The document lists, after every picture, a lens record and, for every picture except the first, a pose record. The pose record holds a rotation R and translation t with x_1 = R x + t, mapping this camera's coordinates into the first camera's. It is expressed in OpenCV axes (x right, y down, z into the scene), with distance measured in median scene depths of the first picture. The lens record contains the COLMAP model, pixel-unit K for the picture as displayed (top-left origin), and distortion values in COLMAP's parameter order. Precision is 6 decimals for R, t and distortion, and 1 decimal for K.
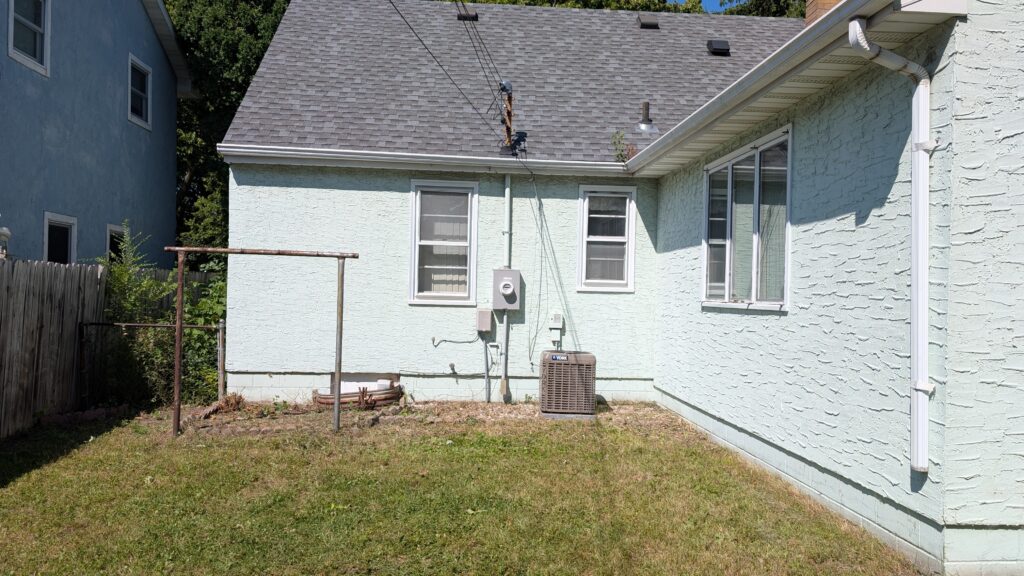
lens RADIAL K [[704.7, 0, 513.2], [0, 704.7, 300.1], [0, 0, 1]] dist [0.007941, -0.001923]
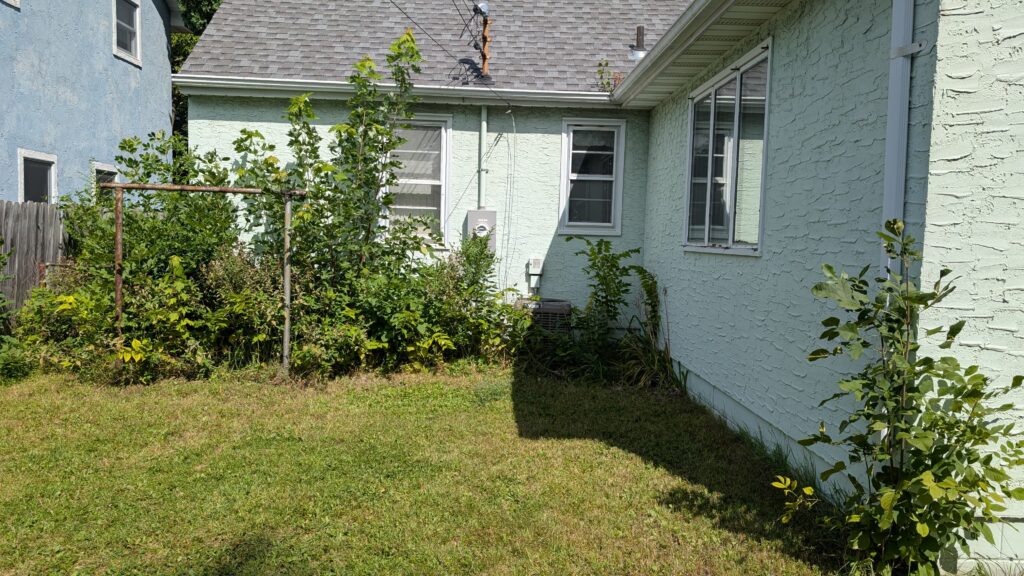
lens RADIAL K [[702.5, 0, 512.0], [0, 702.5, 288.0], [0, 0, 1]] dist [-0.003350, 0.004212]
pose [[0.998356, 0.010689, -0.056305, 0.083665], [-0.007242, 0.998107, 0.061068, 0.002368], [0.056851, -0.060560, 0.996544, 0.073695]]
